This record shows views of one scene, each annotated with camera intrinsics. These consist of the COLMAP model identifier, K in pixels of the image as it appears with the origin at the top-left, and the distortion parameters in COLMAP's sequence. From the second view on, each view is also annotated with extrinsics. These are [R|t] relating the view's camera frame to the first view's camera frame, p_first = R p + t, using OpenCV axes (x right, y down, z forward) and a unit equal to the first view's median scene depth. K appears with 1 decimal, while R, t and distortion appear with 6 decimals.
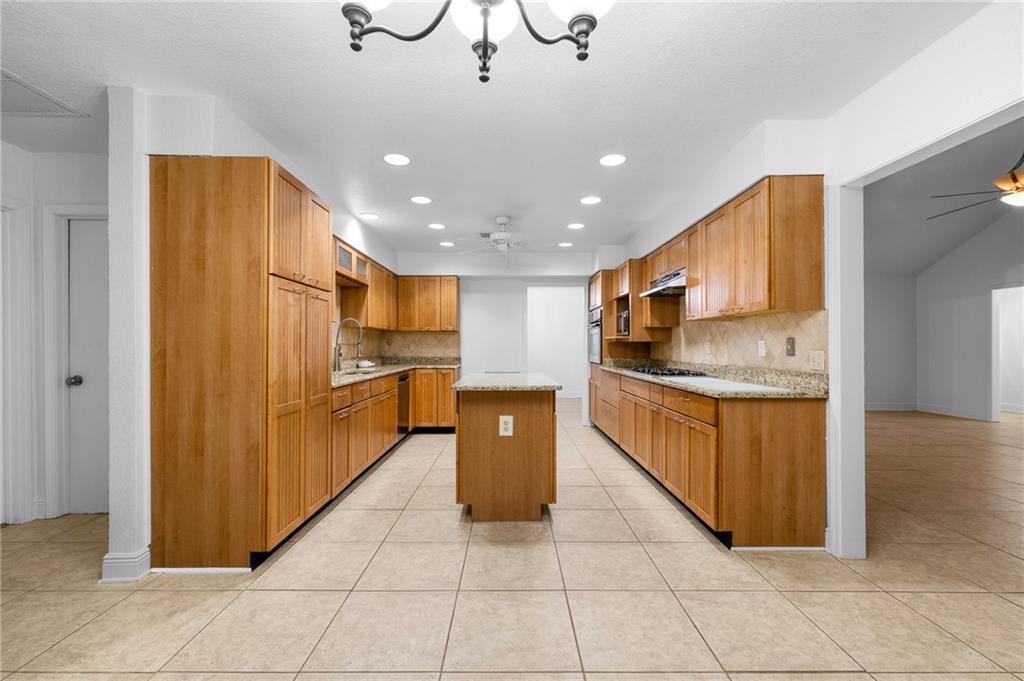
lens RADIAL K [[430.5, 0, 509.7], [0, 430.5, 345.4], [0, 0, 1]] dist [-0.002035, 0.000386]
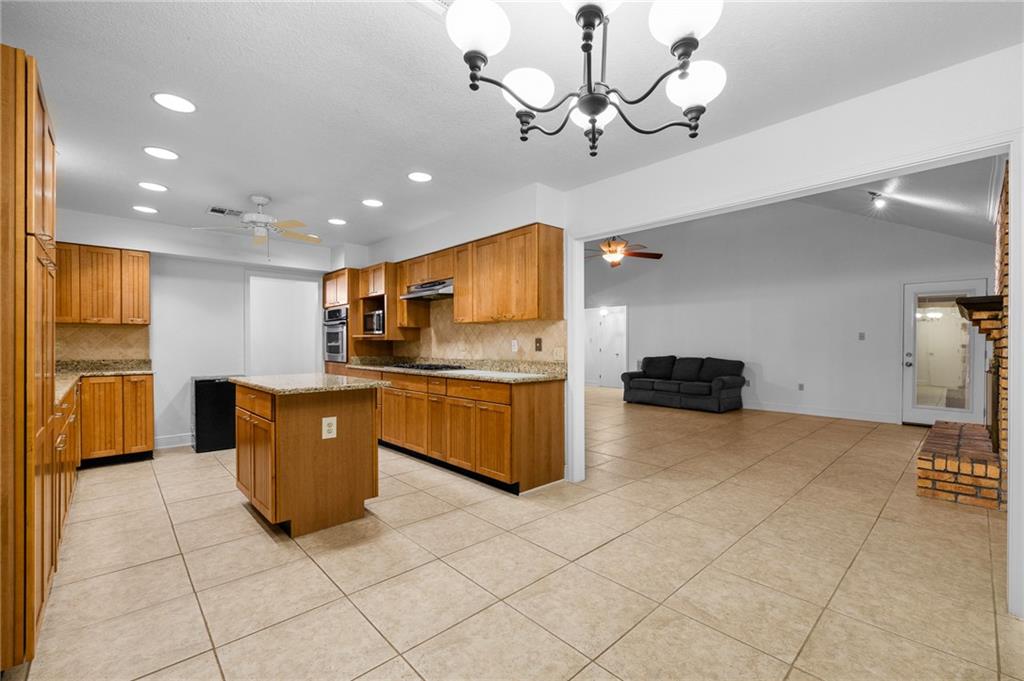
lens RADIAL K [[430.5, 0, 508.8], [0, 430.5, 345.9], [0, 0, 1]] dist [-0.002035, 0.000386]
pose [[0.735202, -0.003804, 0.677838, -0.331604], [0.000309, 0.999986, 0.005277, -0.000393], [-0.677848, -0.003671, 0.735193, 0.024212]]
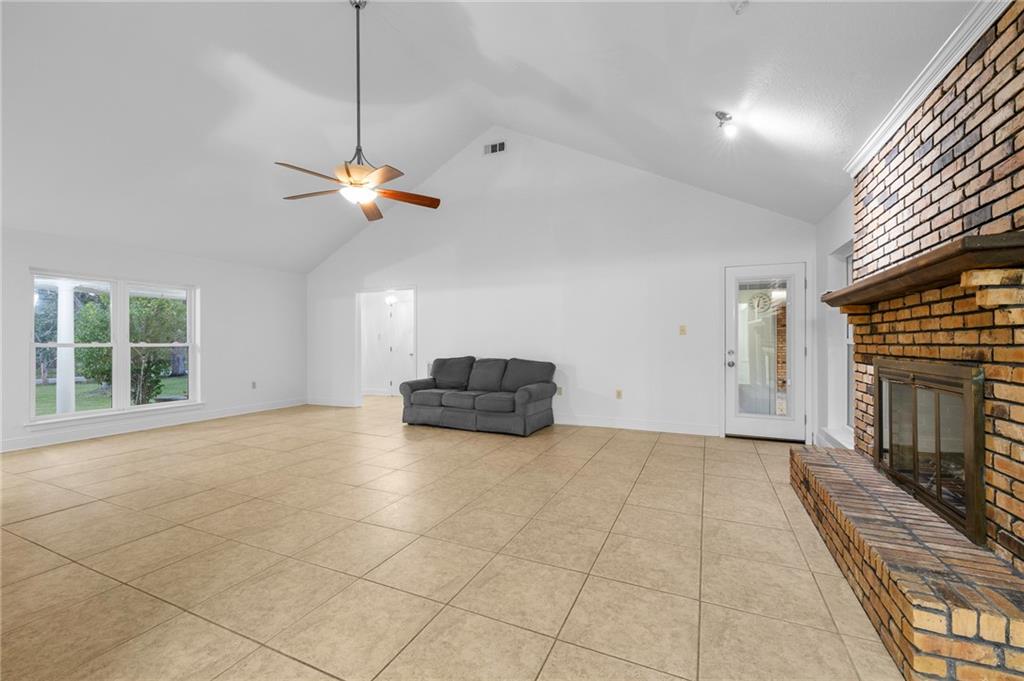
lens RADIAL K [[430.5, 0, 504.5], [0, 430.5, 340.7], [0, 0, 1]] dist [-0.002035, 0.000386]
pose [[0.430066, -0.002121, 0.902795, 0.546100], [0.004911, 0.999988, 0.000010, 0.002176], [-0.902784, 0.004429, 0.430071, 0.315565]]
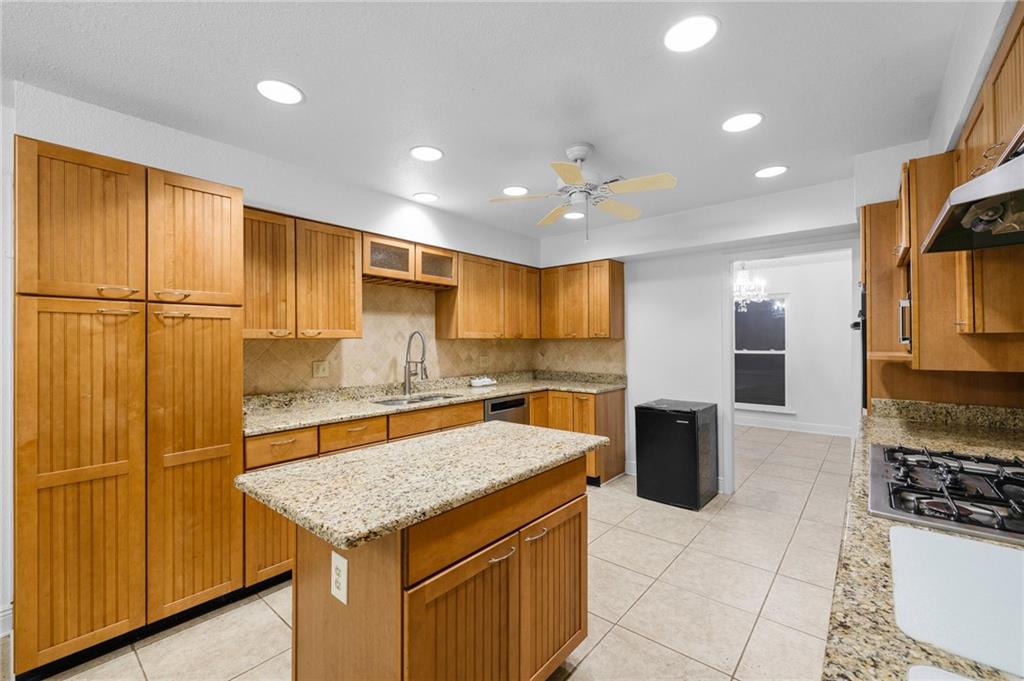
lens RADIAL K [[430.5, 0, 506.0], [0, 430.5, 341.3], [0, 0, 1]] dist [-0.002035, 0.000386]
pose [[0.760225, -0.004304, -0.649646, 0.389088], [0.006639, 0.999977, 0.001143, -0.058801], [0.649626, -0.005182, 0.760236, 0.700677]]
